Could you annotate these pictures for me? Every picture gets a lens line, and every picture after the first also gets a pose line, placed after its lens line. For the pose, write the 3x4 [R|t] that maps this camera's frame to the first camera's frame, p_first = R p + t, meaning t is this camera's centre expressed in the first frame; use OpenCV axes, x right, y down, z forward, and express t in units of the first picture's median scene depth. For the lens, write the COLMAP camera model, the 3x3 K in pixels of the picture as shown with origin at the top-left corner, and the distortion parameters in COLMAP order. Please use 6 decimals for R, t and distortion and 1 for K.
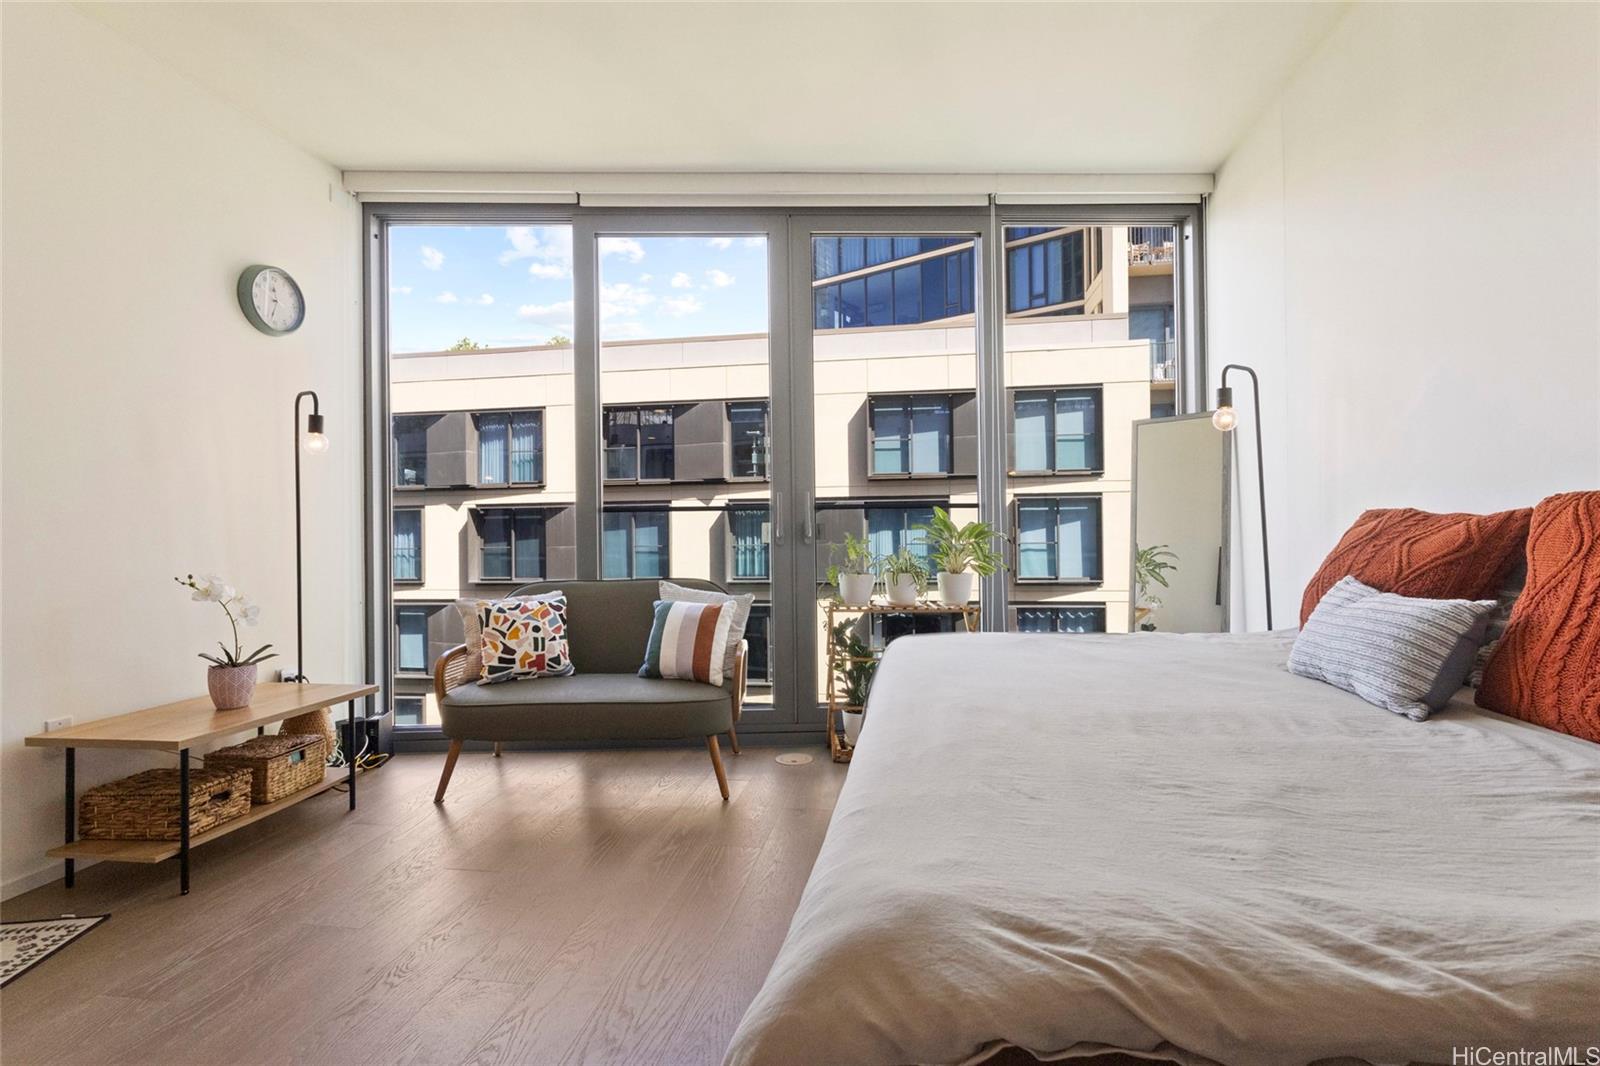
lens RADIAL K [[743.5, 0, 790.9], [0, 743.5, 521.2], [0, 0, 1]] dist [0.003170, 0.001687]
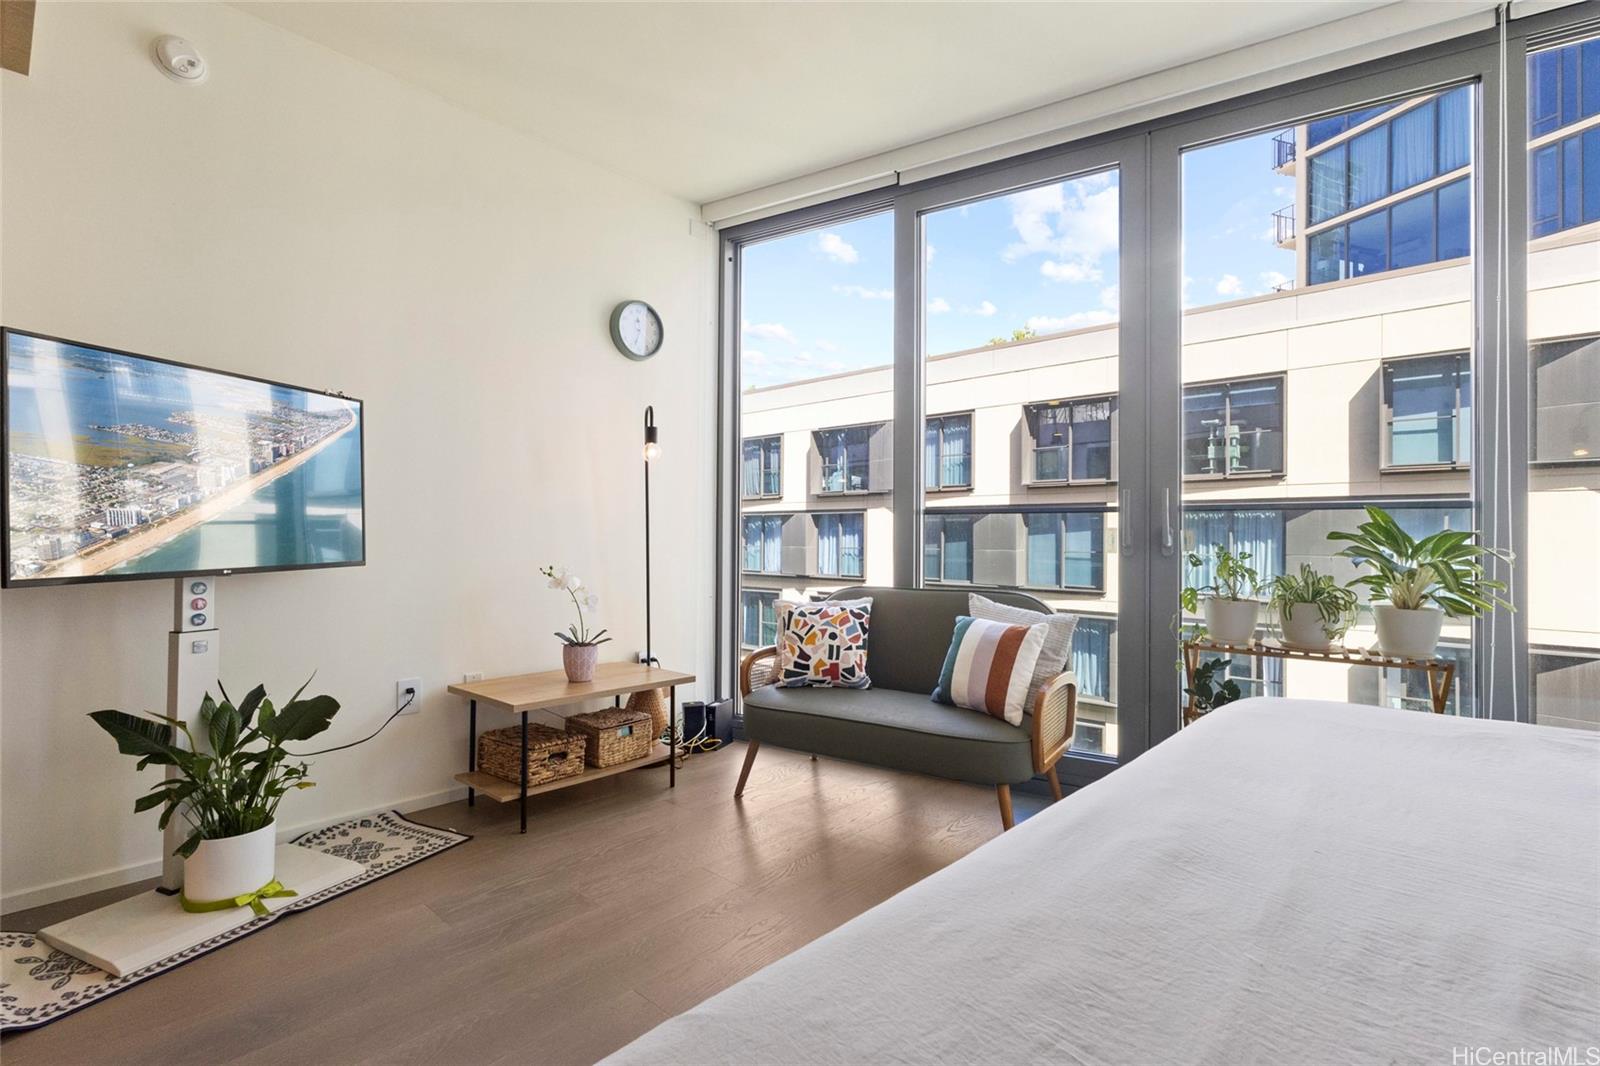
lens RADIAL K [[743.5, 0, 790.0], [0, 743.5, 533.4], [0, 0, 1]] dist [0.003170, 0.001687]
pose [[0.834599, 0.014266, -0.550673, 0.136296], [-0.007381, 0.999864, 0.014717, -0.001346], [0.550808, -0.008218, 0.834591, 0.167940]]
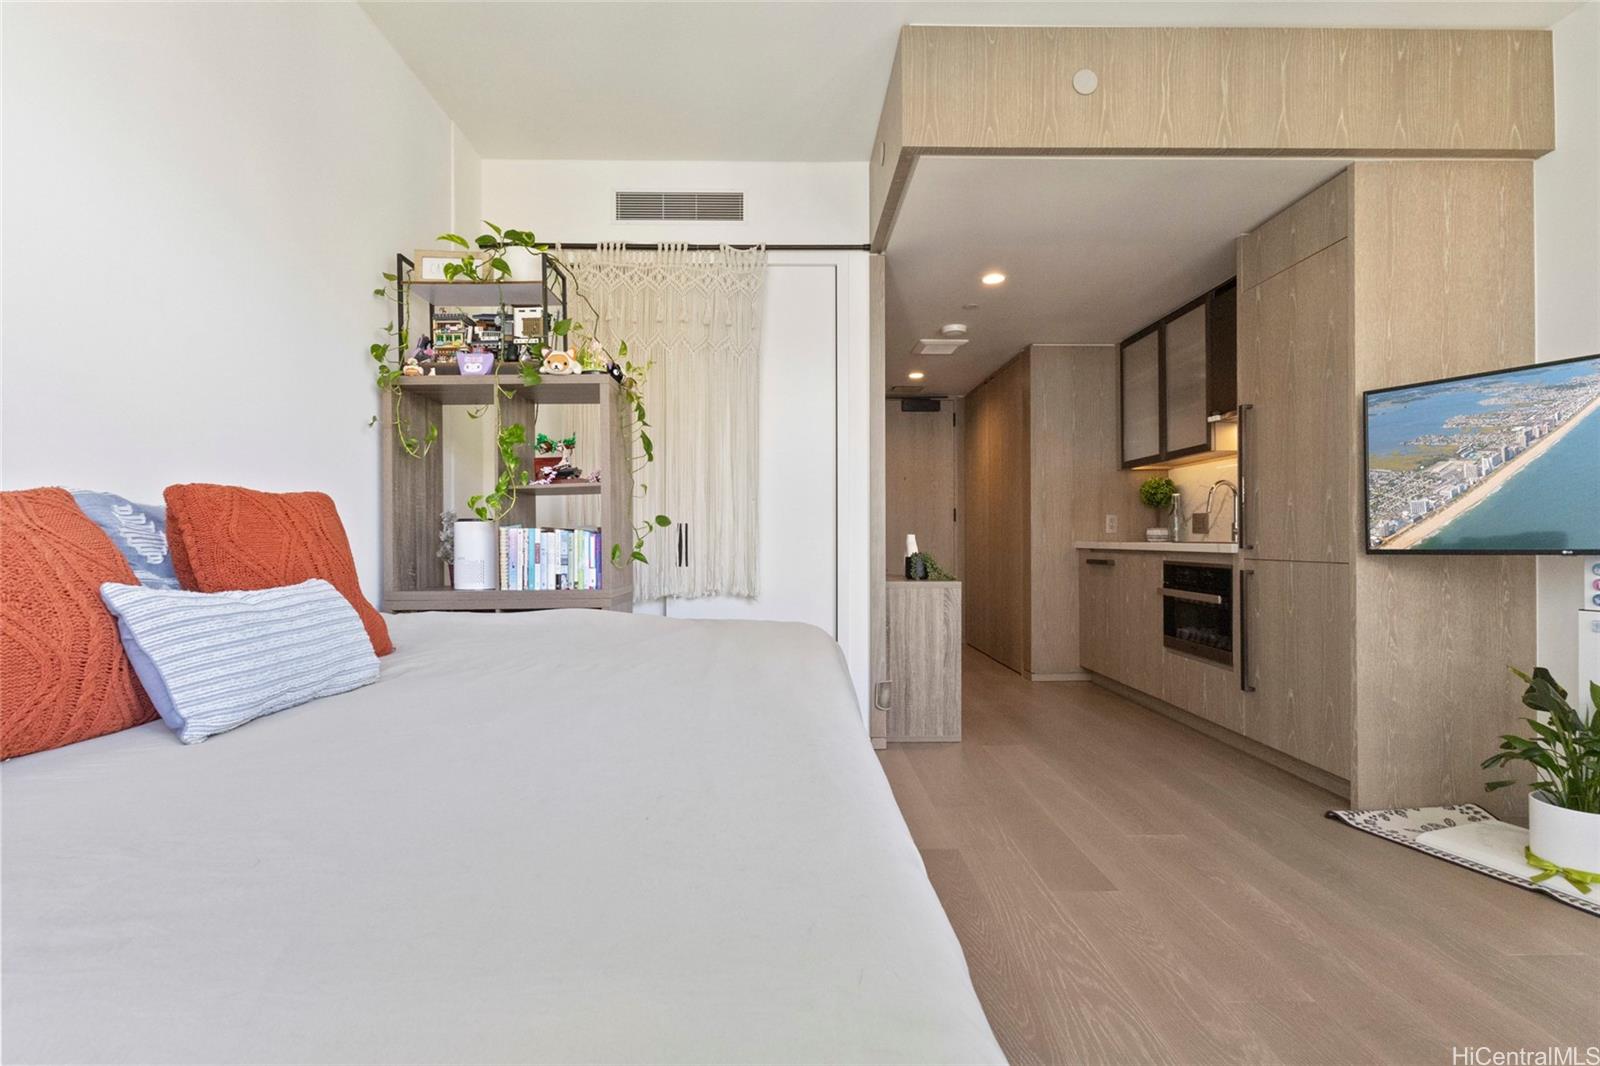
lens RADIAL K [[743.5, 0, 796.3], [0, 743.5, 533.8], [0, 0, 1]] dist [0.003170, 0.001687]
pose [[-0.982465, 0.012753, -0.186013, 0.177745], [0.017072, 0.999620, -0.021637, 0.031596], [0.185666, -0.024434, -0.982309, 0.983366]]
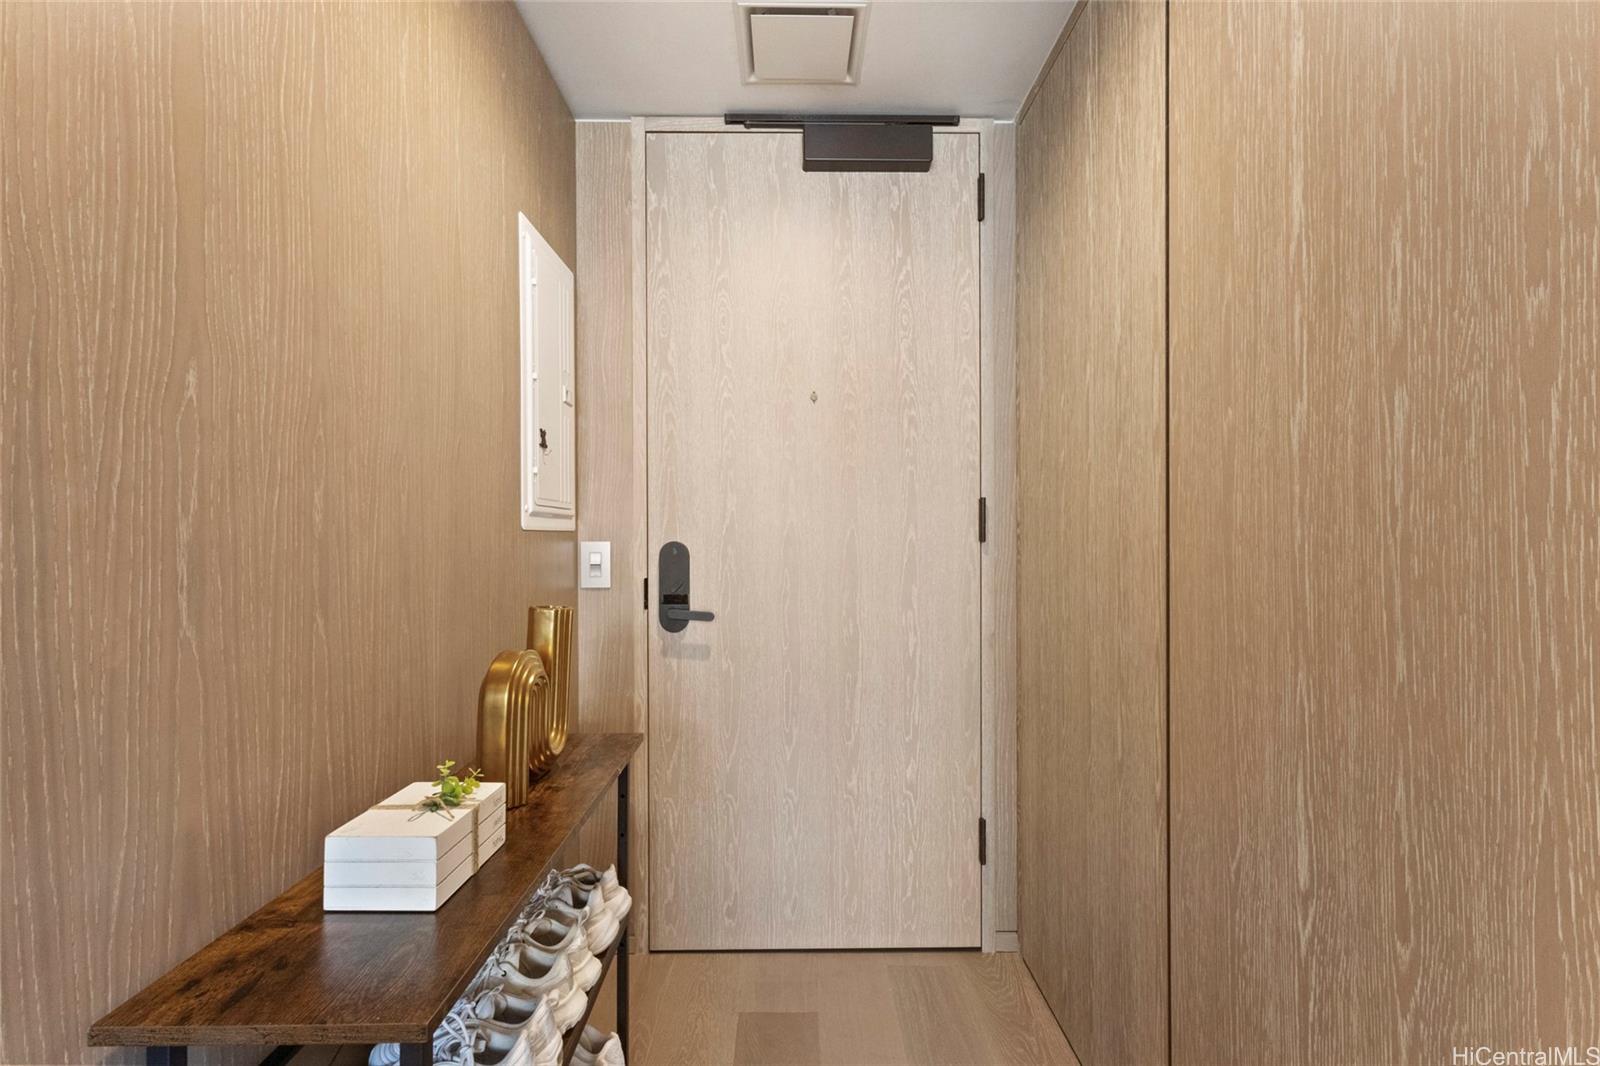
lens RADIAL K [[743.5, 0, 806.3], [0, 743.5, 537.3], [0, 0, 1]] dist [0.003170, 0.001687]
pose [[-0.983182, 0.014248, -0.182071, -0.408273], [0.017369, 0.999728, -0.015562, -0.039467], [0.181800, -0.018463, -0.983162, -0.445022]]
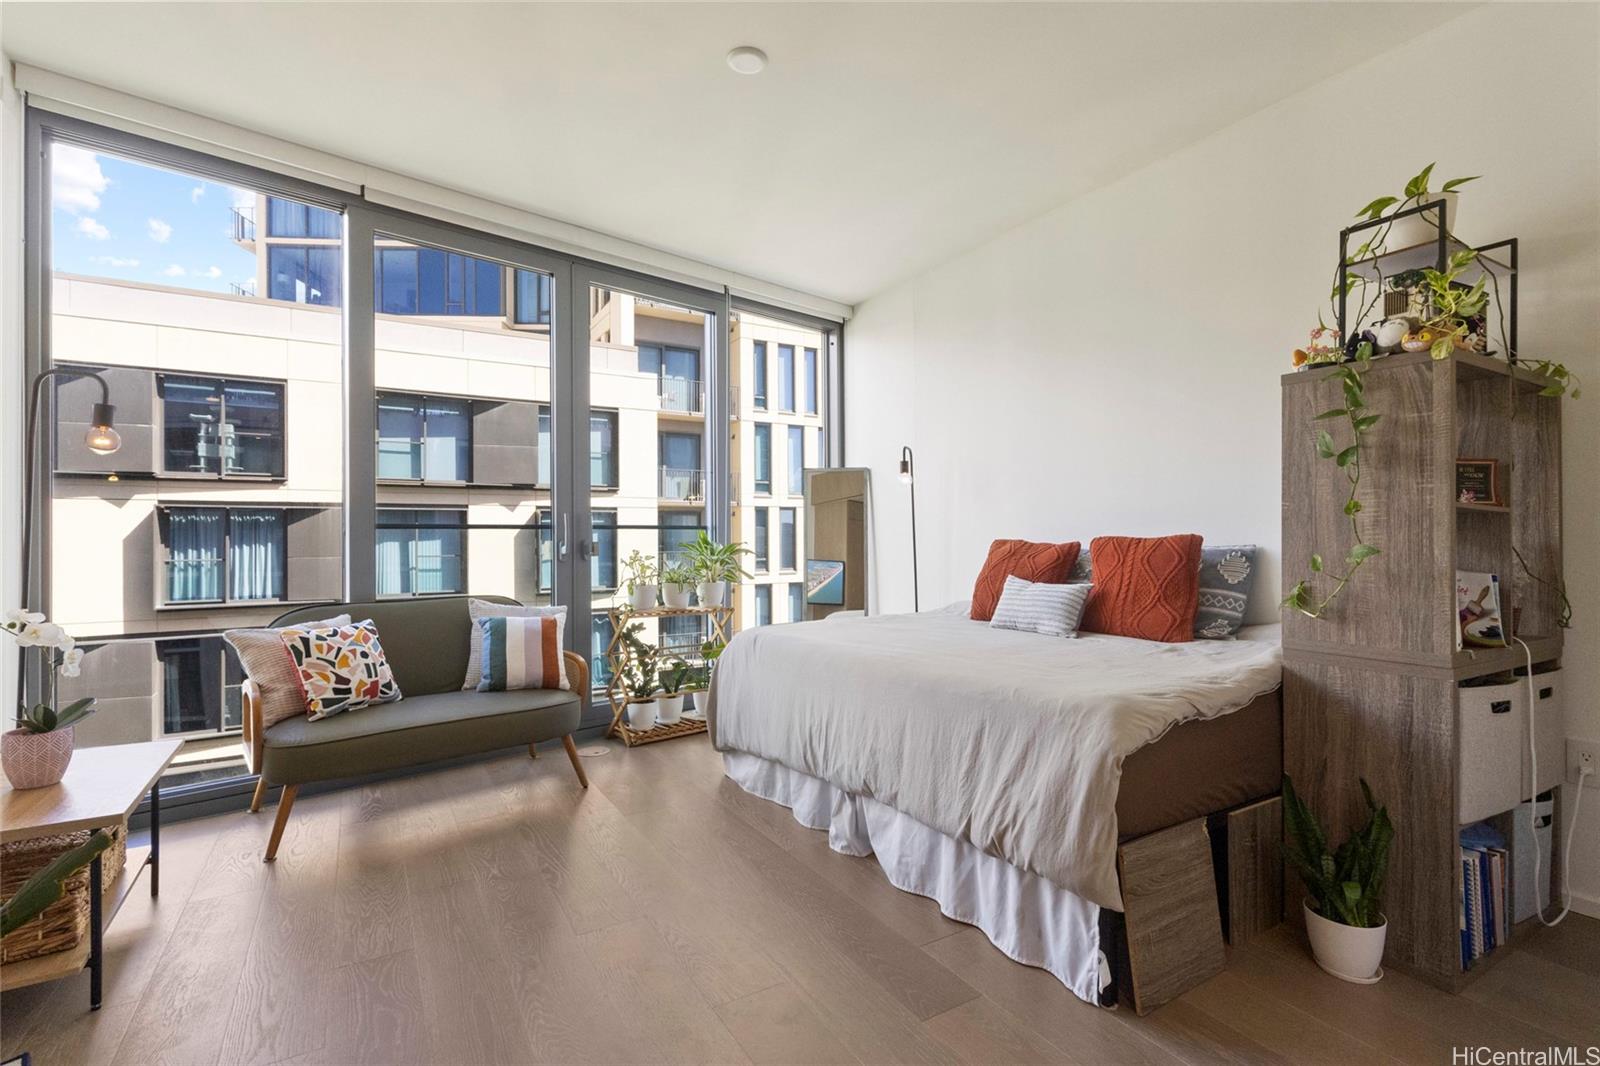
lens RADIAL K [[743.5, 0, 797.1], [0, 743.5, 530.0], [0, 0, 1]] dist [0.003170, 0.001687]
pose [[0.766429, 0.014051, 0.642176, -0.523203], [-0.012799, 0.999896, -0.006603, -0.013442], [-0.642202, -0.003158, 0.766529, -0.070039]]
